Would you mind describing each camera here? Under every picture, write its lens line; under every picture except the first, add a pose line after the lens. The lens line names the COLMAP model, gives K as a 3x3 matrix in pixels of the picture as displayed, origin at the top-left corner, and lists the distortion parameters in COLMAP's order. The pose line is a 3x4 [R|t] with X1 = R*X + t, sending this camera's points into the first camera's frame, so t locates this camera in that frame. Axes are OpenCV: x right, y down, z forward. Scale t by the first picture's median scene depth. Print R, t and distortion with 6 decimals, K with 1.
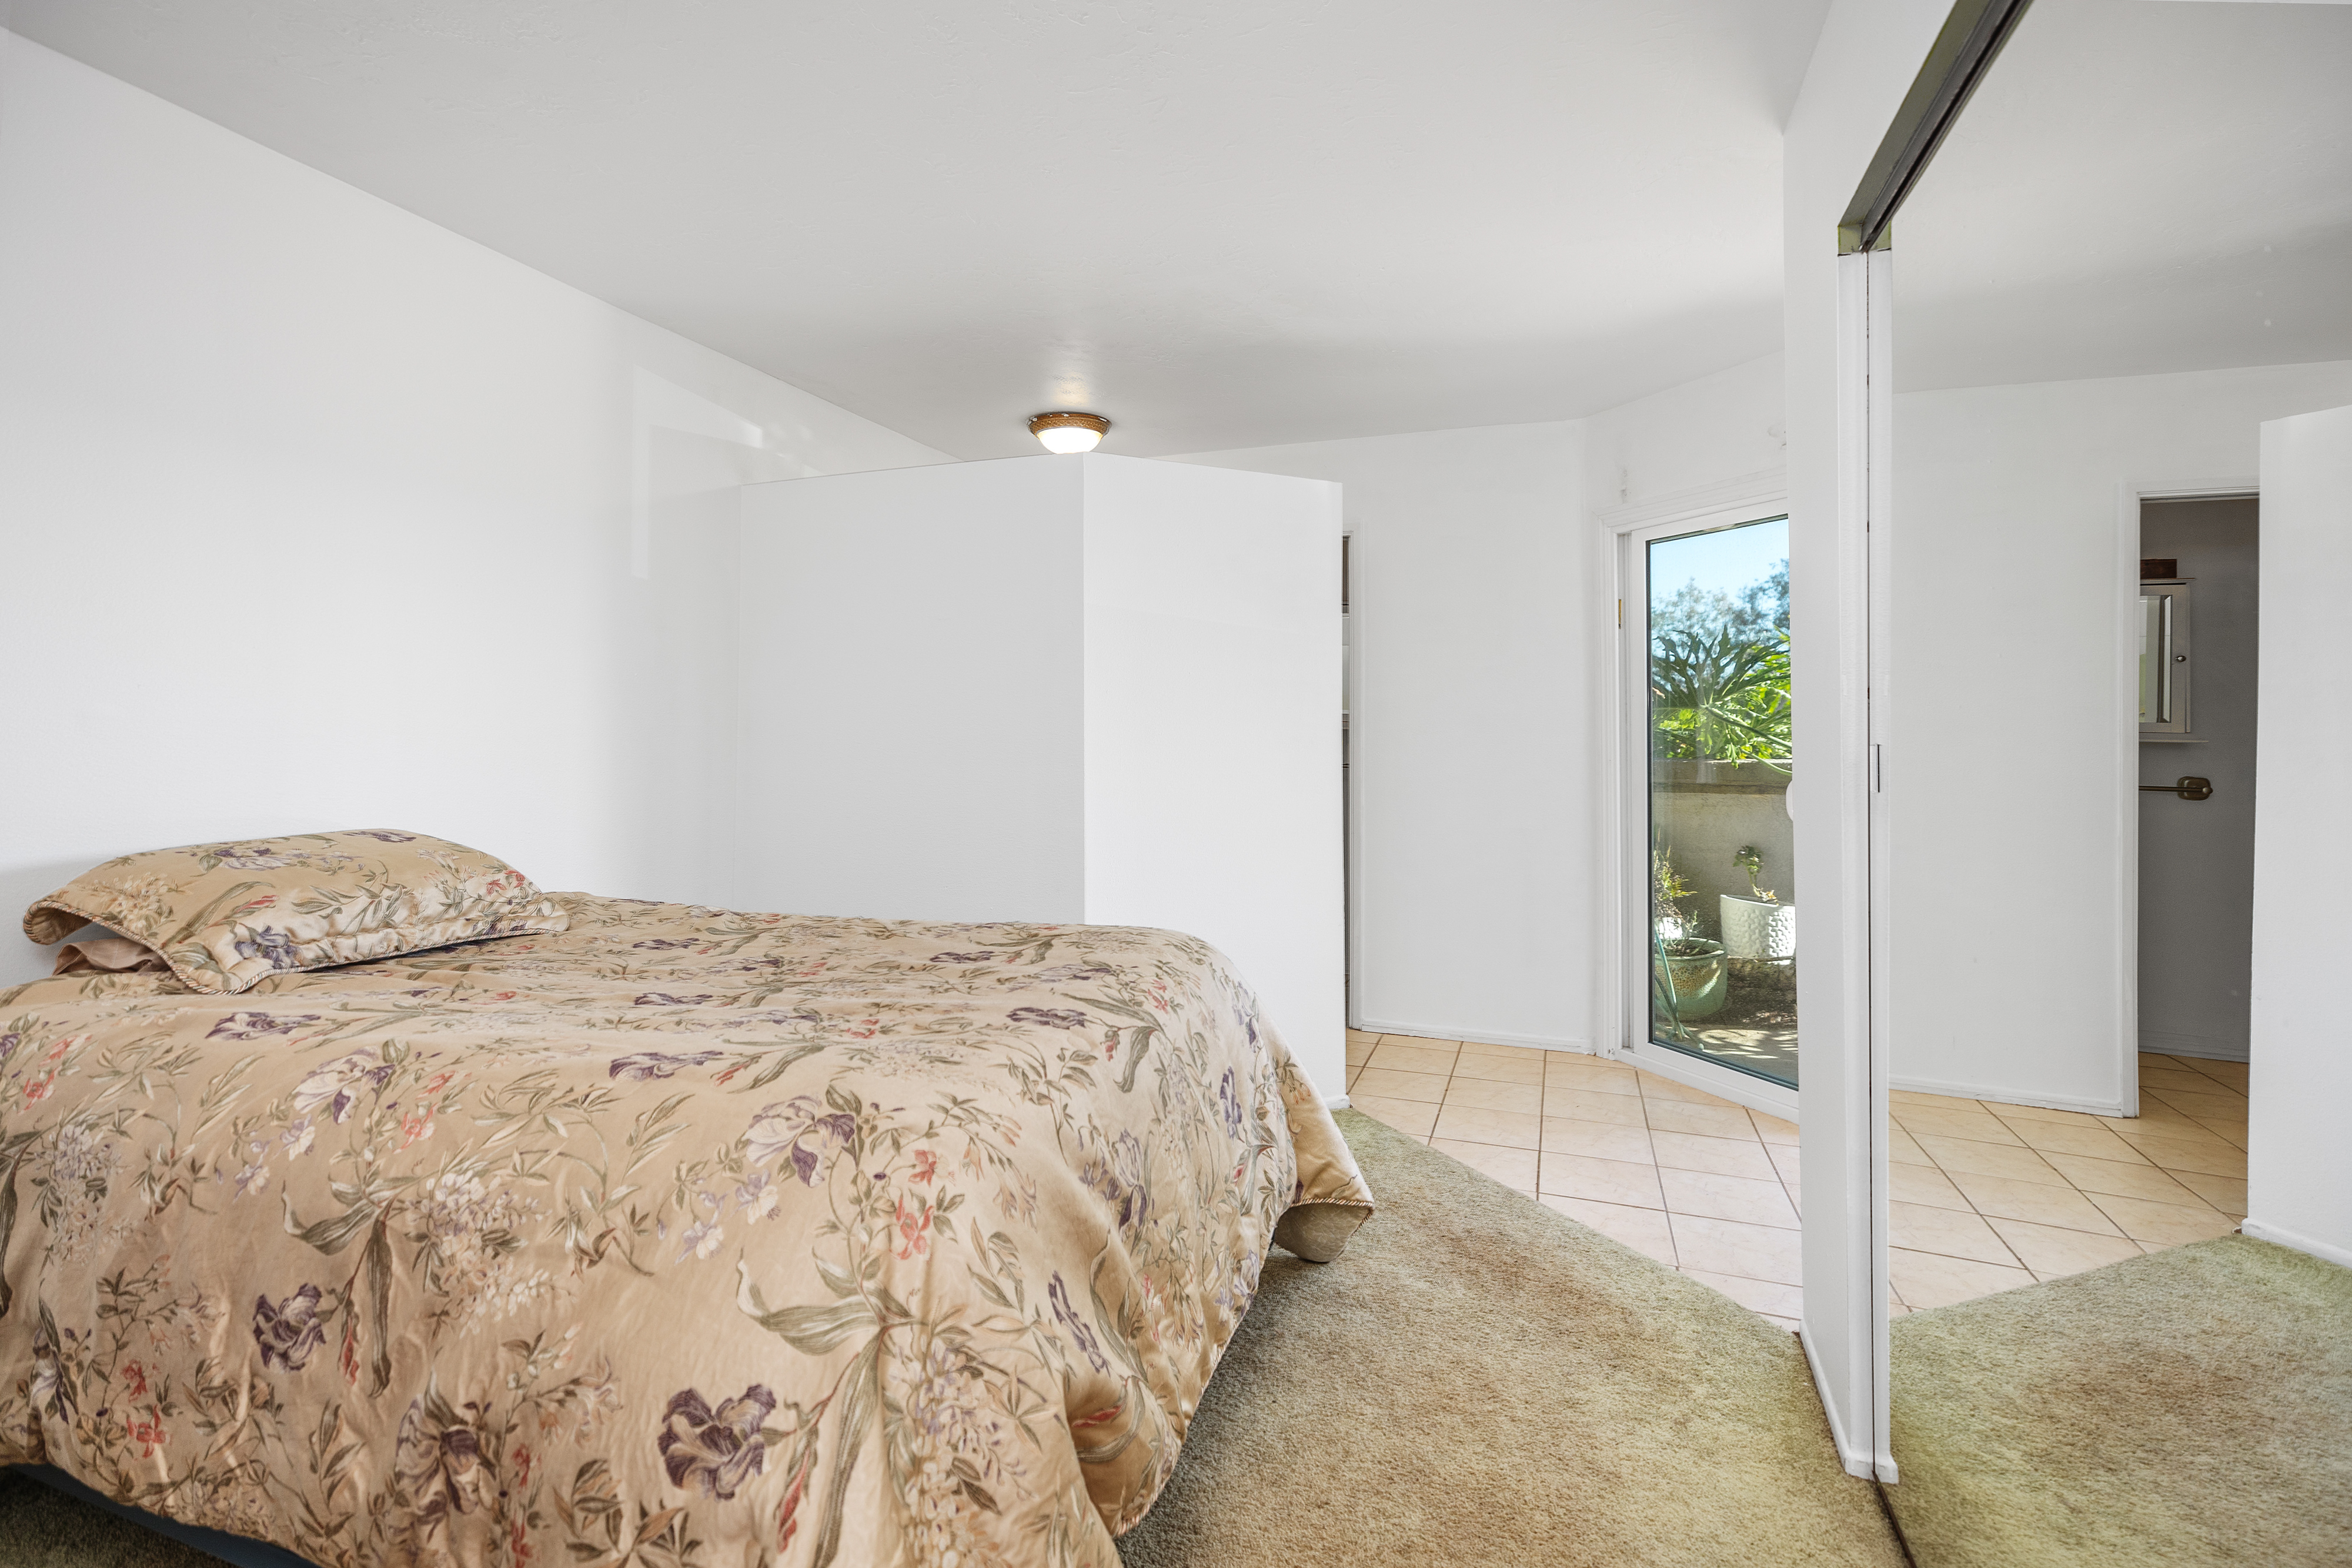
lens RADIAL K [[1066.5, 0, 1173.3], [0, 1066.5, 775.1], [0, 0, 1]] dist [0.007927, -0.001080]
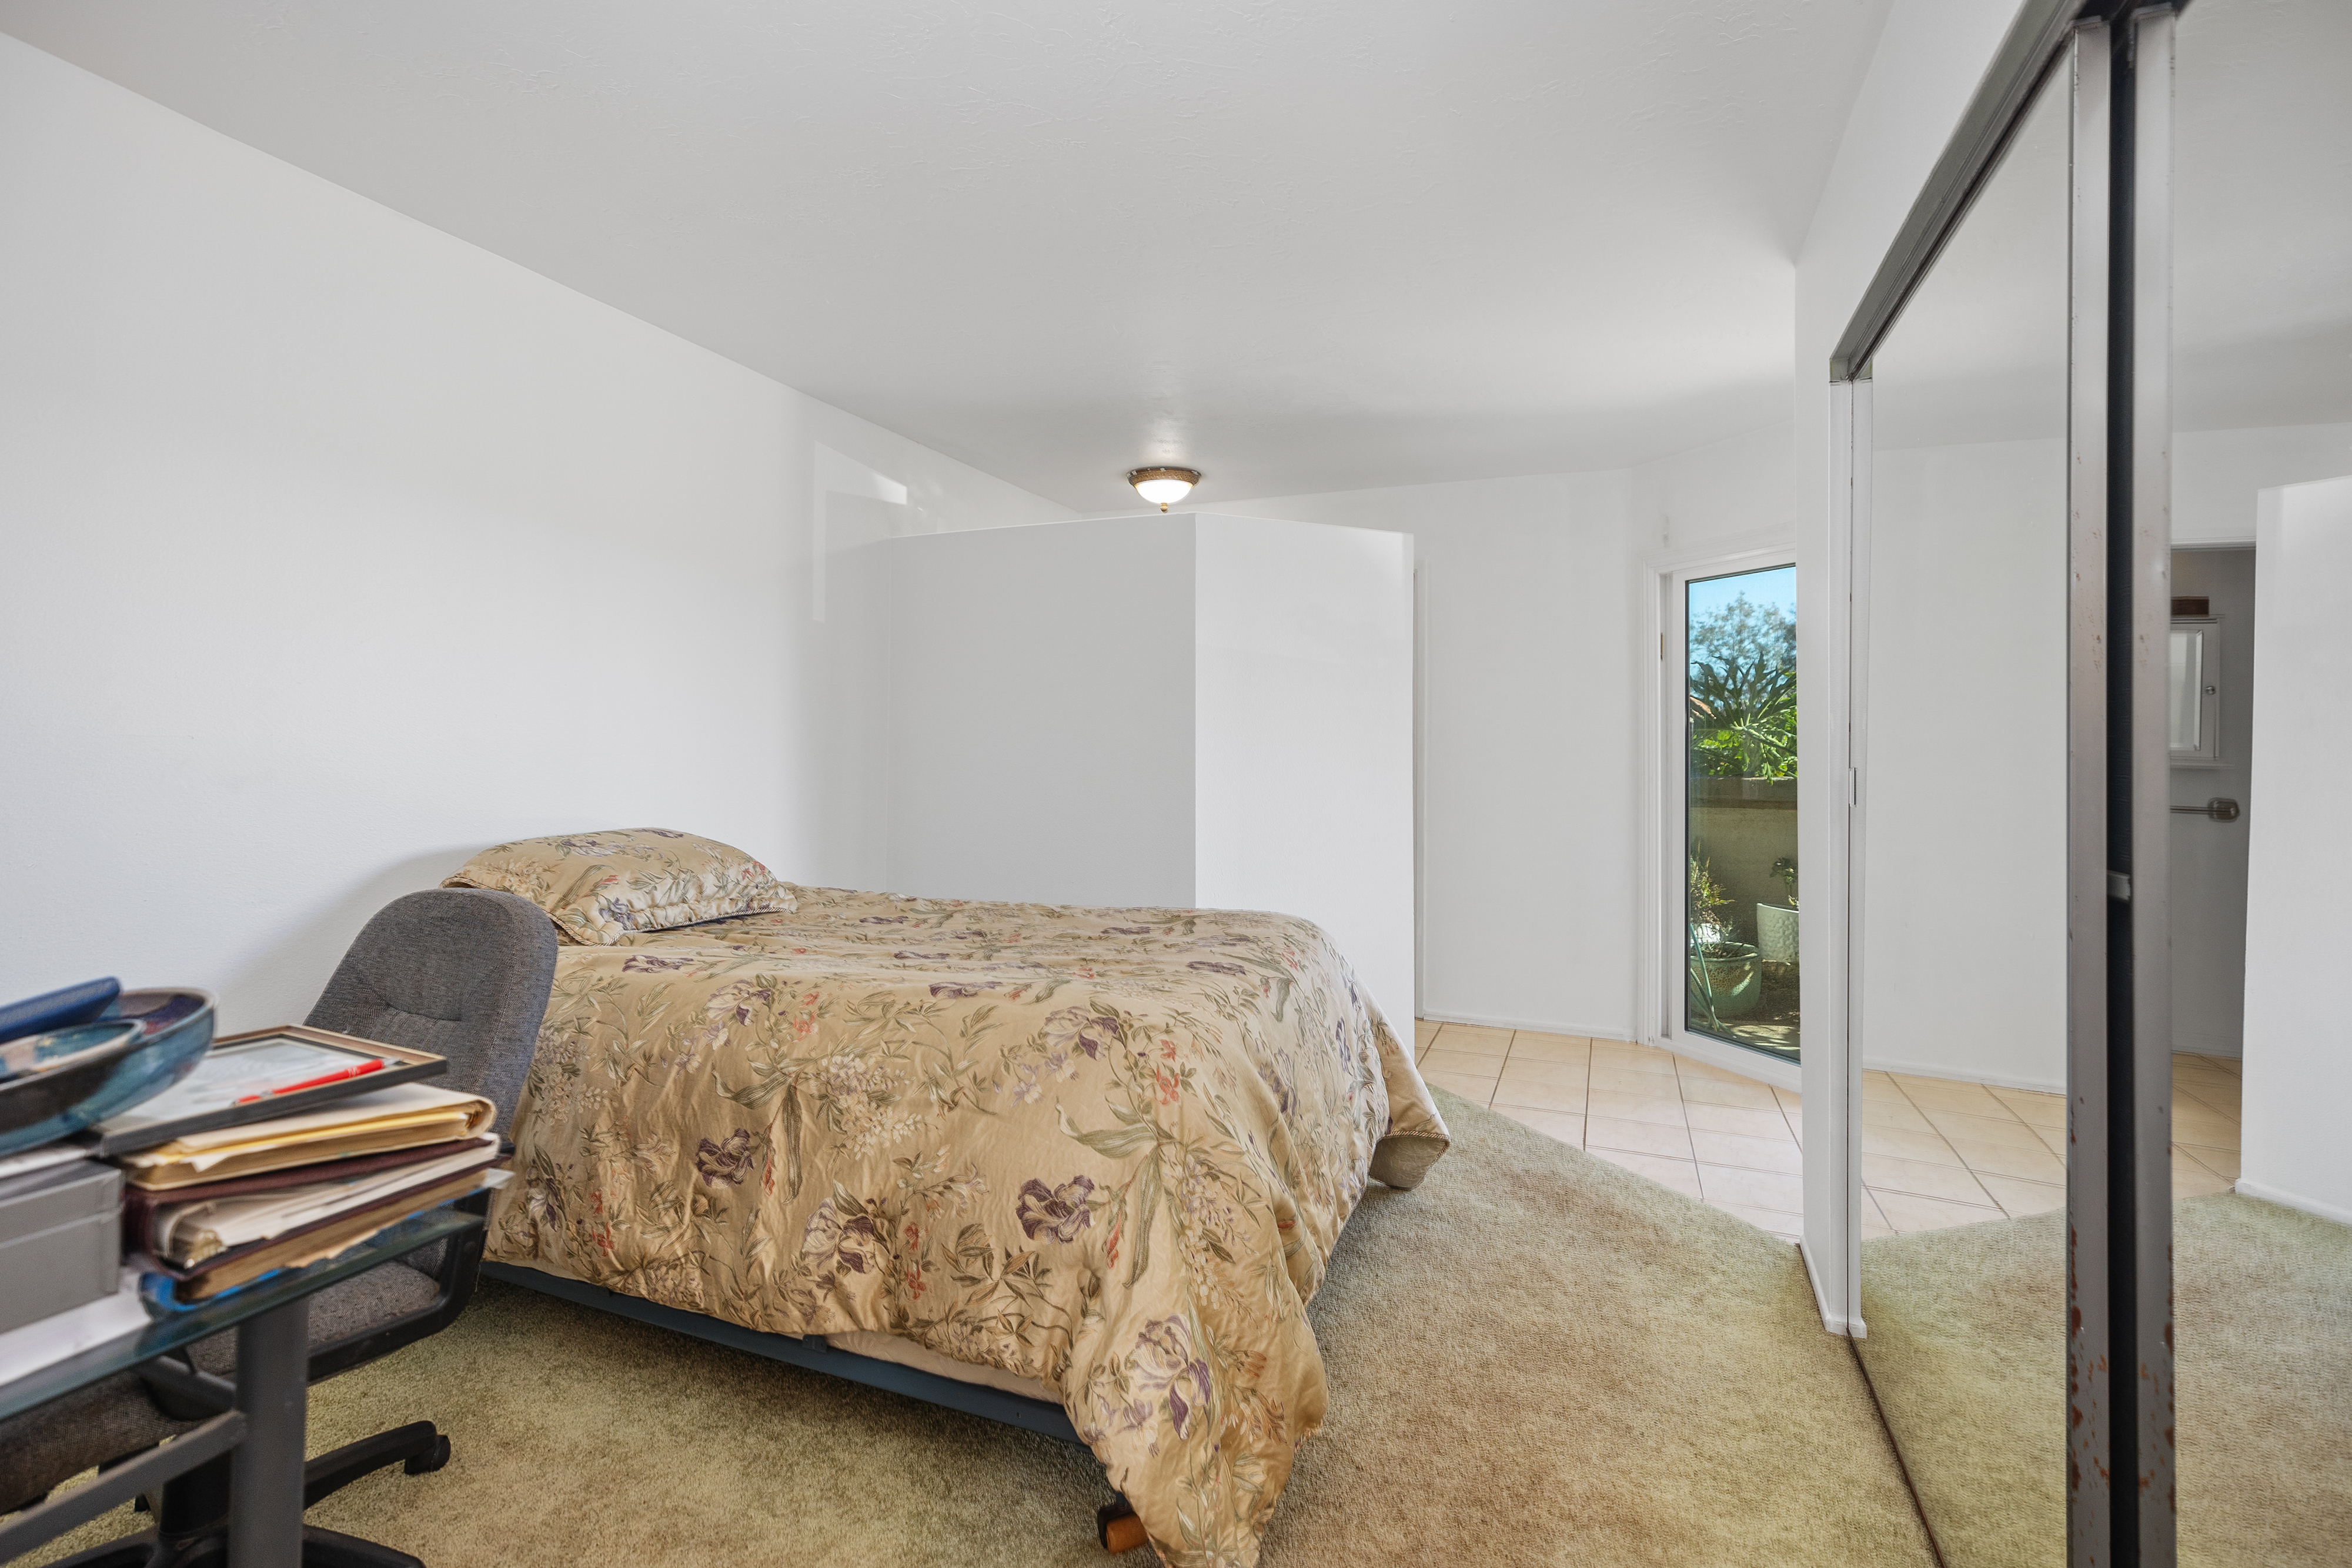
lens RADIAL K [[1066.5, 0, 1165.4], [0, 1066.5, 783.0], [0, 0, 1]] dist [0.007927, -0.001080]
pose [[0.998983, 0.006594, -0.044607, -0.105882], [-0.006830, 0.999963, -0.005152, 0.000261], [0.044571, 0.005452, 0.998991, -0.299899]]
